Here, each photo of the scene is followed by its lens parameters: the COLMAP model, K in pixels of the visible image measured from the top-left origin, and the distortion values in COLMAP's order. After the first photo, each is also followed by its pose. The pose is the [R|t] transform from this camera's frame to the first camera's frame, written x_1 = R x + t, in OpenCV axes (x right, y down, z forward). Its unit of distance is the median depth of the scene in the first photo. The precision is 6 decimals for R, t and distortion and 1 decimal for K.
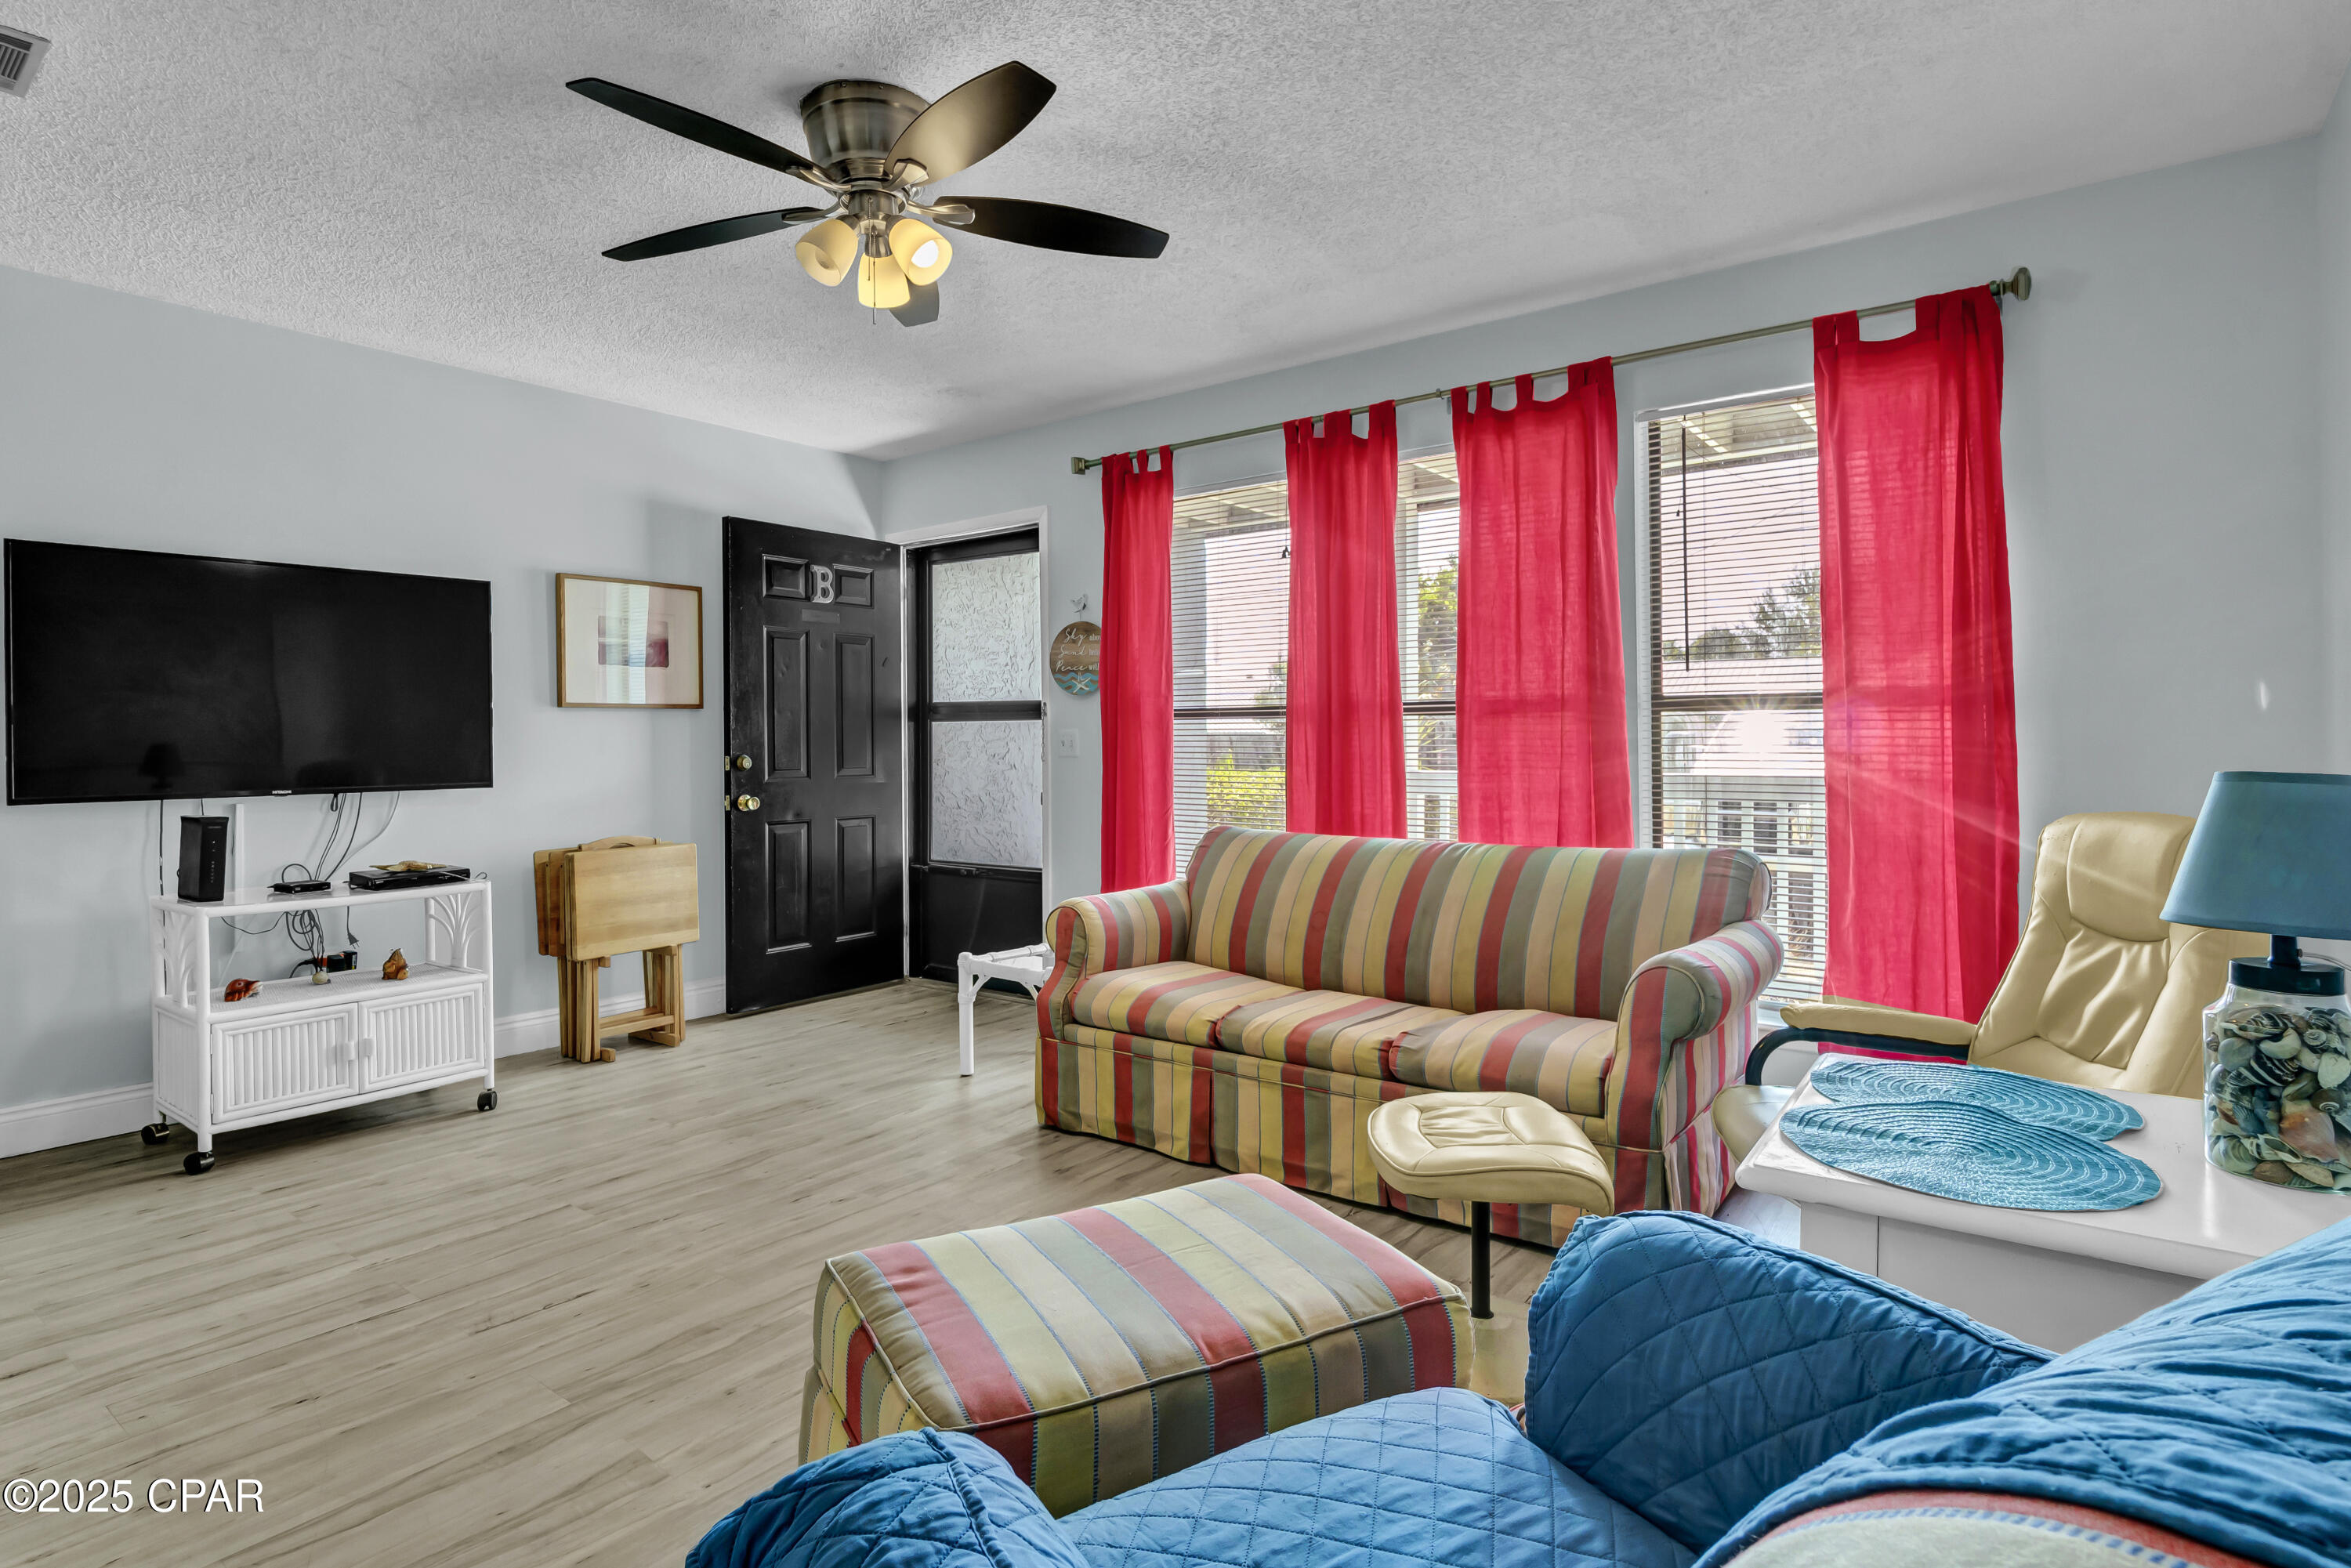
lens RADIAL K [[1239.4, 0, 1175.6], [0, 1239.4, 730.3], [0, 0, 1]] dist [0.000497, 0.000962]
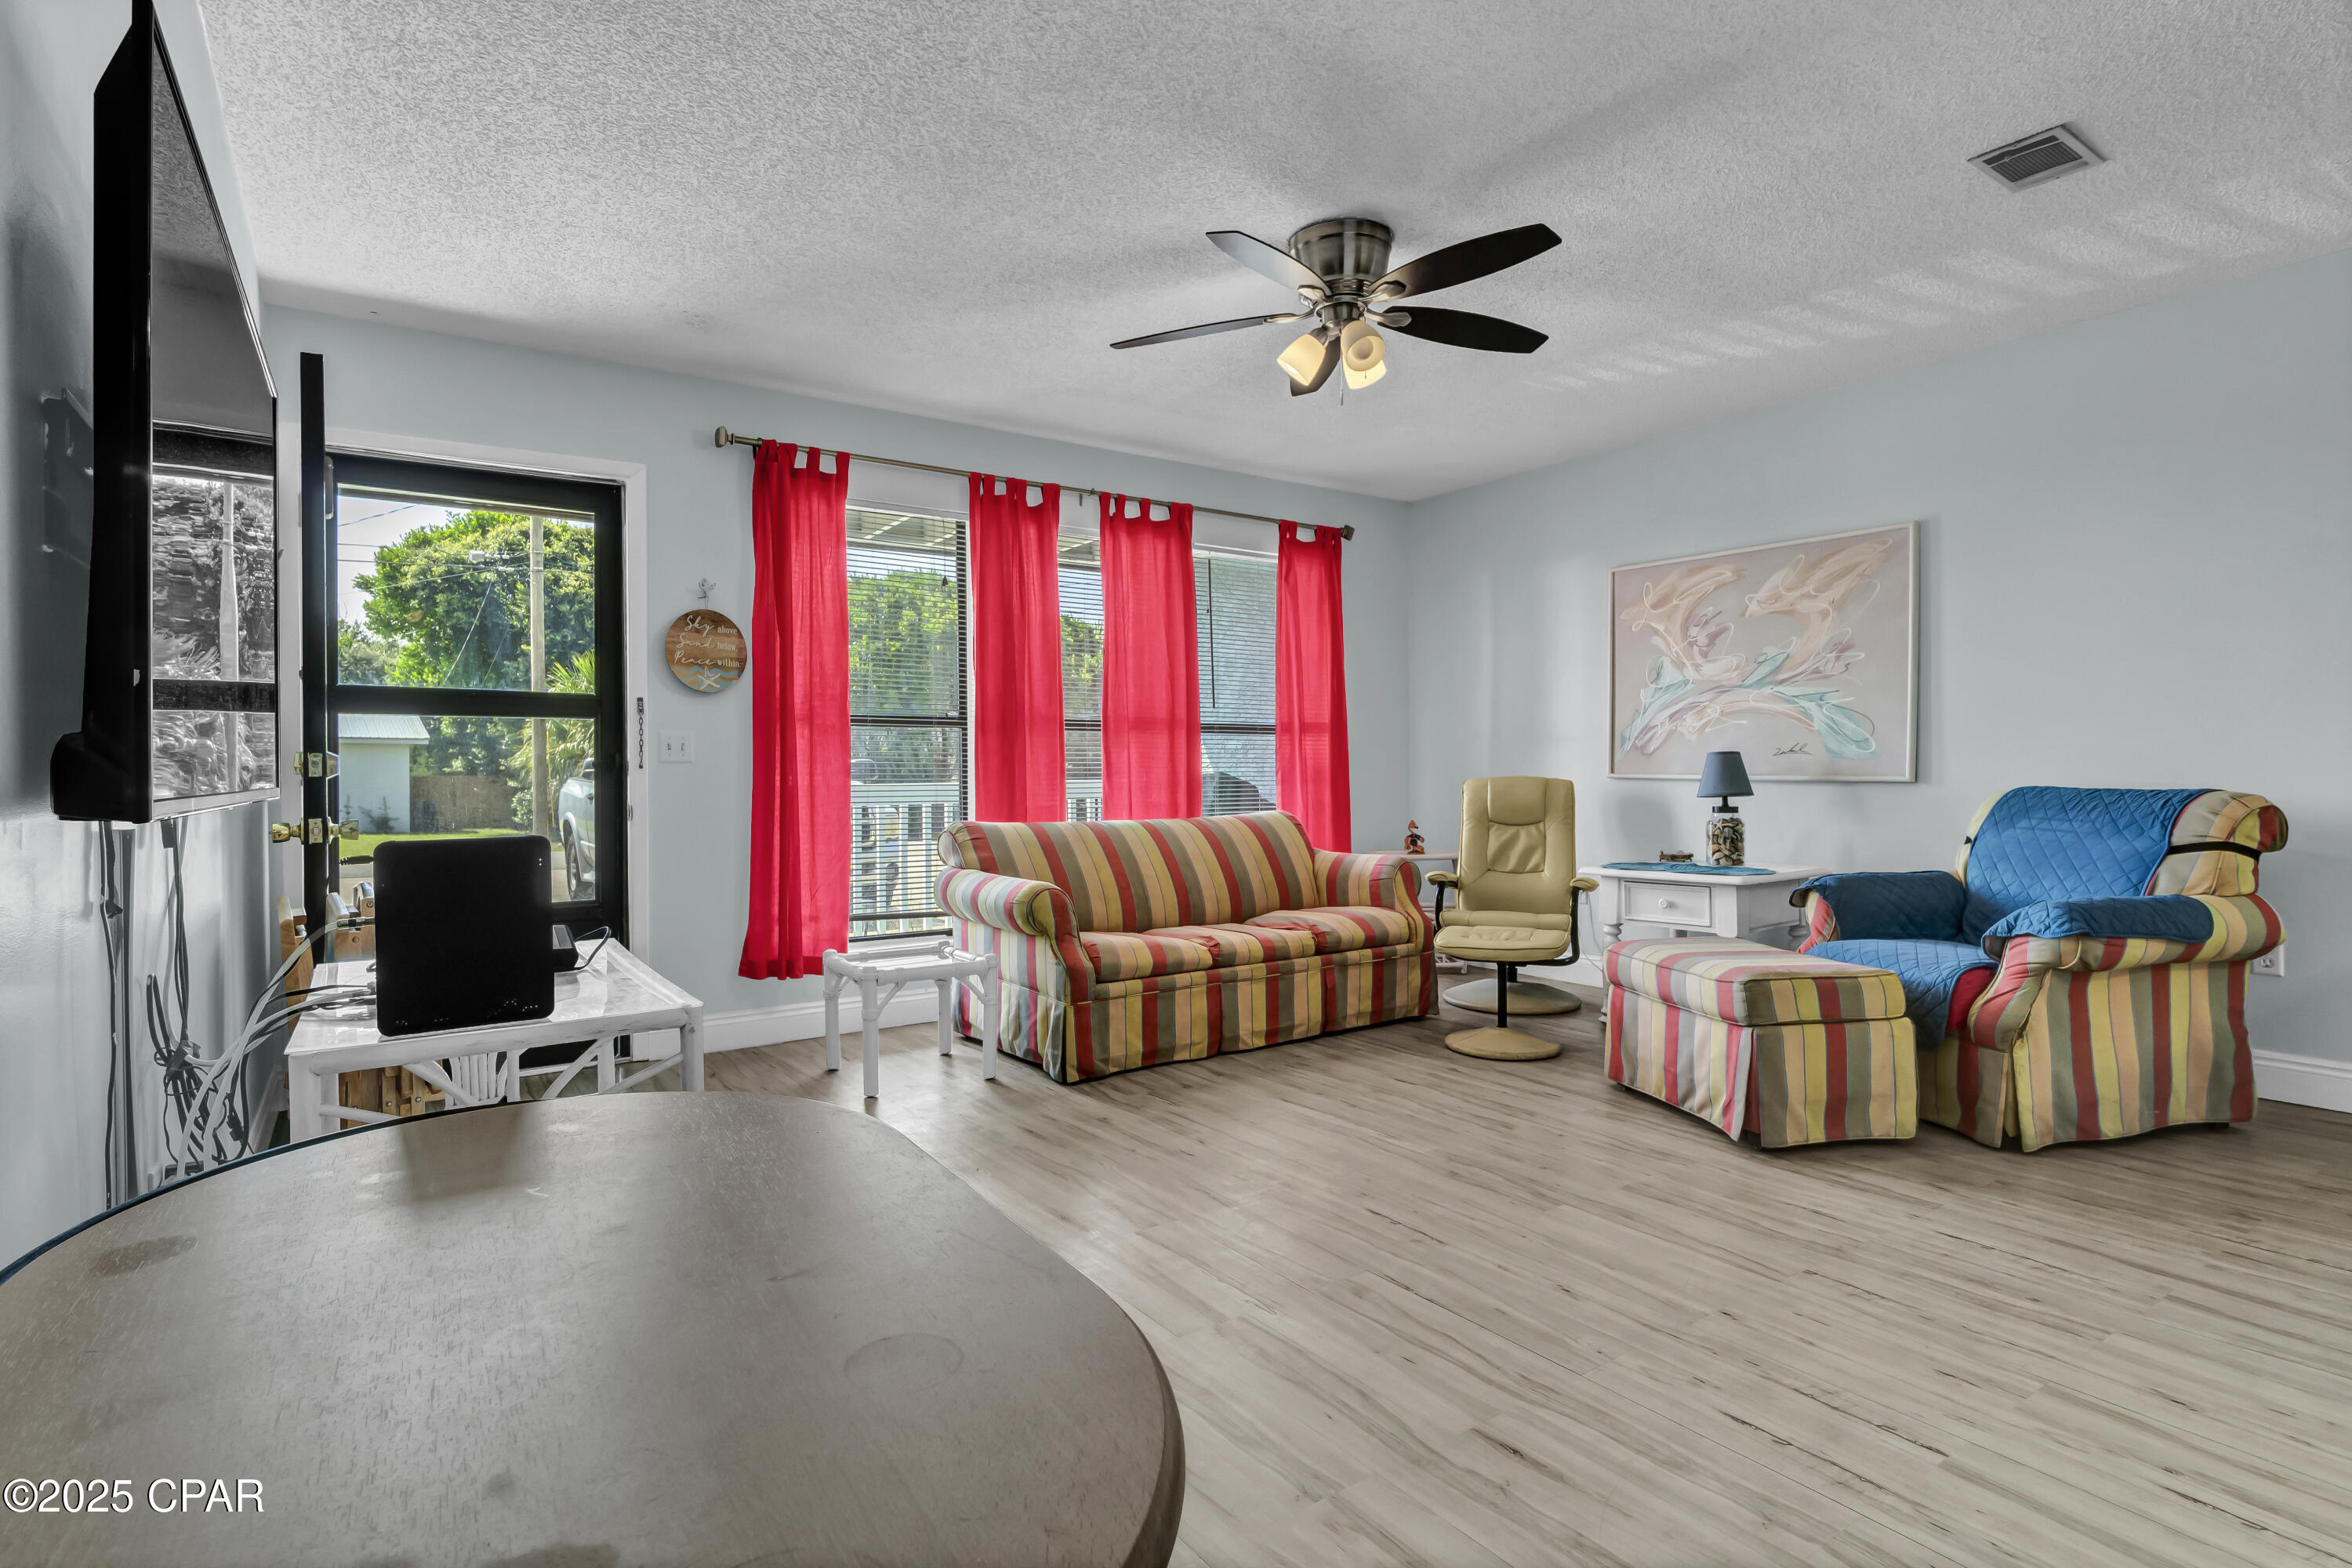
lens RADIAL K [[1132.5, 0, 1176.0], [0, 1132.5, 784.0], [0, 0, 1]] dist [-0.021937, 0.000027]
pose [[0.299670, -0.004557, 0.954032, -1.105137], [-0.003269, 0.999978, 0.005804, 0.046493], [-0.954037, -0.004858, 0.299648, 0.639890]]
